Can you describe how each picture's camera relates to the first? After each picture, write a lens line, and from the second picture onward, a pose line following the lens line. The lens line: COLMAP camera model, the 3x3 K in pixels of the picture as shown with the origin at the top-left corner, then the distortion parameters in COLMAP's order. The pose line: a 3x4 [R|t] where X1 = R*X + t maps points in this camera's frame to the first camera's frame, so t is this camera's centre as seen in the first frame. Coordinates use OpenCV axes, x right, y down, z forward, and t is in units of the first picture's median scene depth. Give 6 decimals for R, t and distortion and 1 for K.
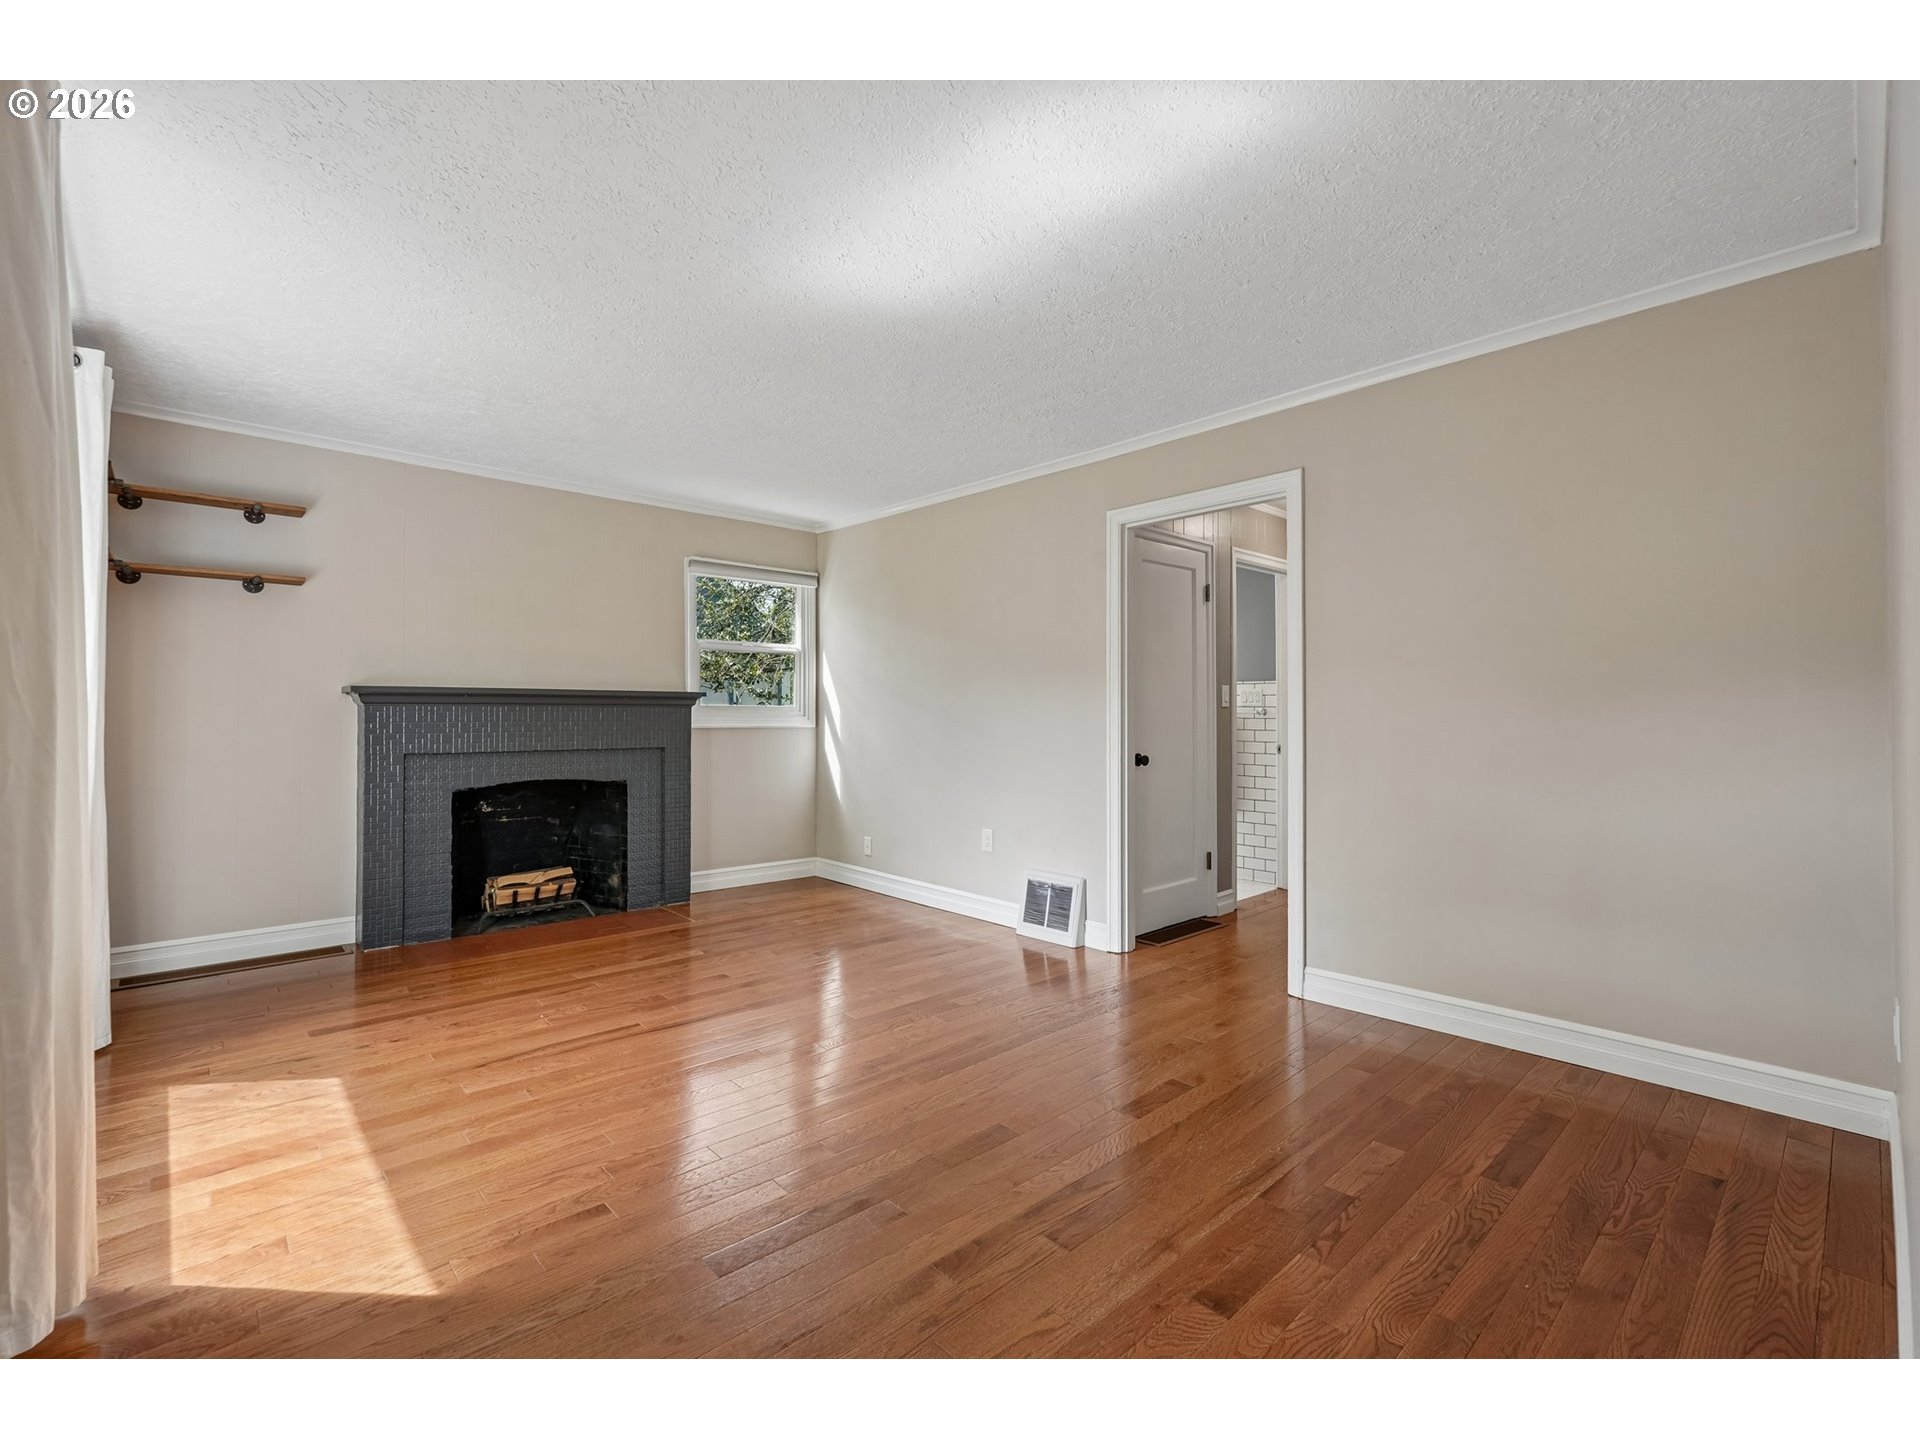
lens RADIAL K [[854.9, 0, 956.4], [0, 854.9, 695.7], [0, 0, 1]] dist [-0.005022, 0.000331]
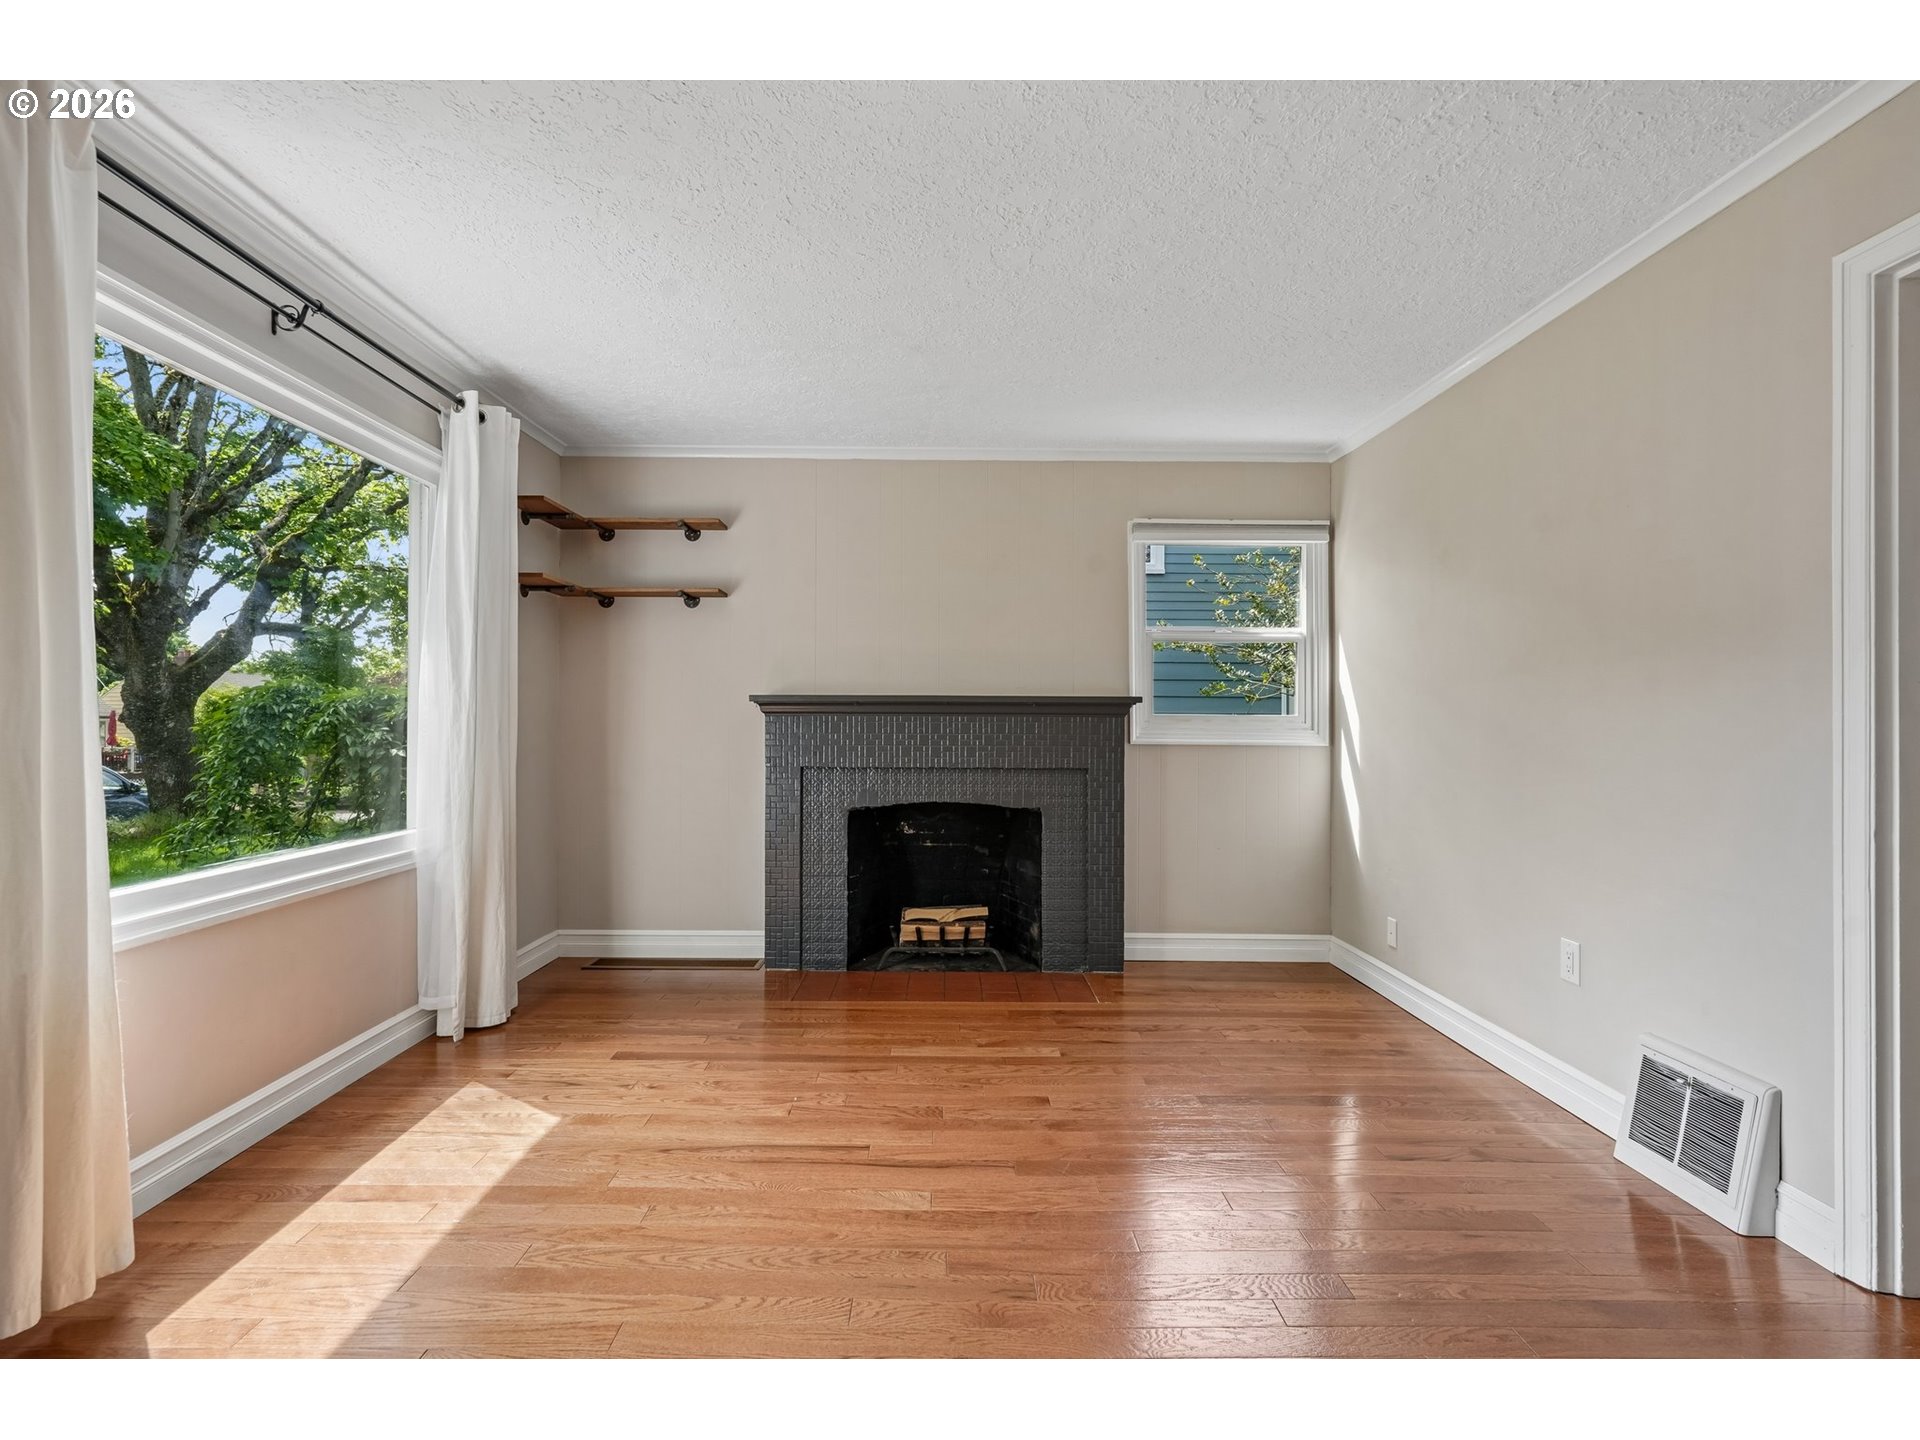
lens RADIAL K [[932.5, 0, 942.4], [0, 932.5, 716.4], [0, 0, 1]] dist [-0.015776, 0.008373]
pose [[0.734544, -0.005010, -0.678542, 0.157258], [0.010258, 0.999940, 0.003722, 0.010137], [0.678483, -0.009694, 0.734552, 0.337302]]
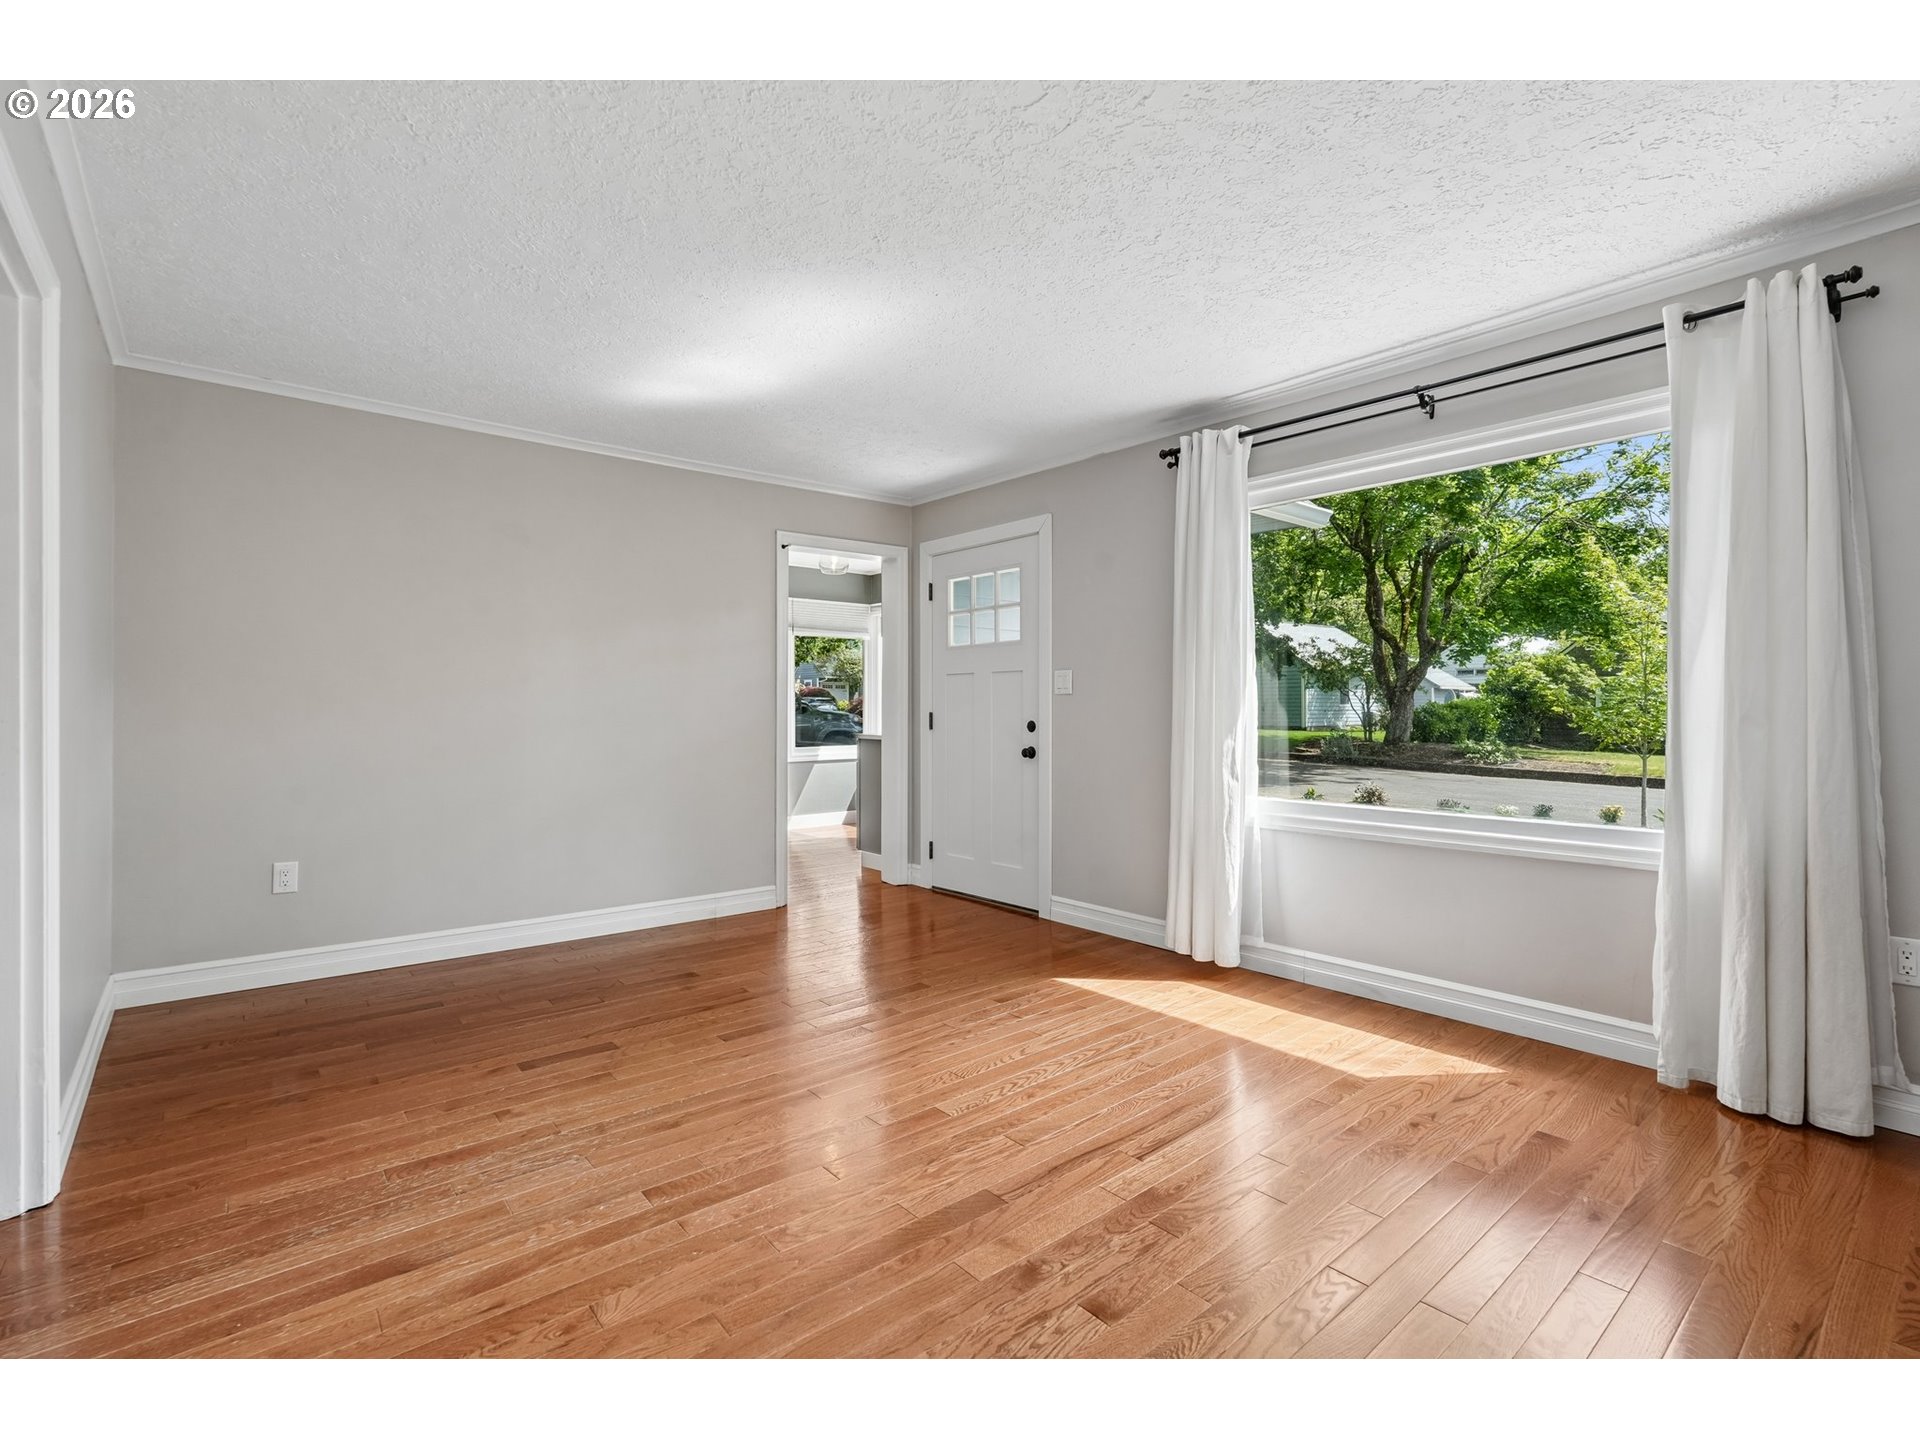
lens RADIAL K [[880.8, 0, 960.0], [0, 880.8, 720.0], [0, 0, 1]] dist [-0.017258, 0.000155]
pose [[-0.998770, -0.003747, 0.049438, -0.191503], [-0.003970, 0.999982, -0.004416, 0.026235], [-0.049420, -0.004607, -0.998767, 1.248994]]
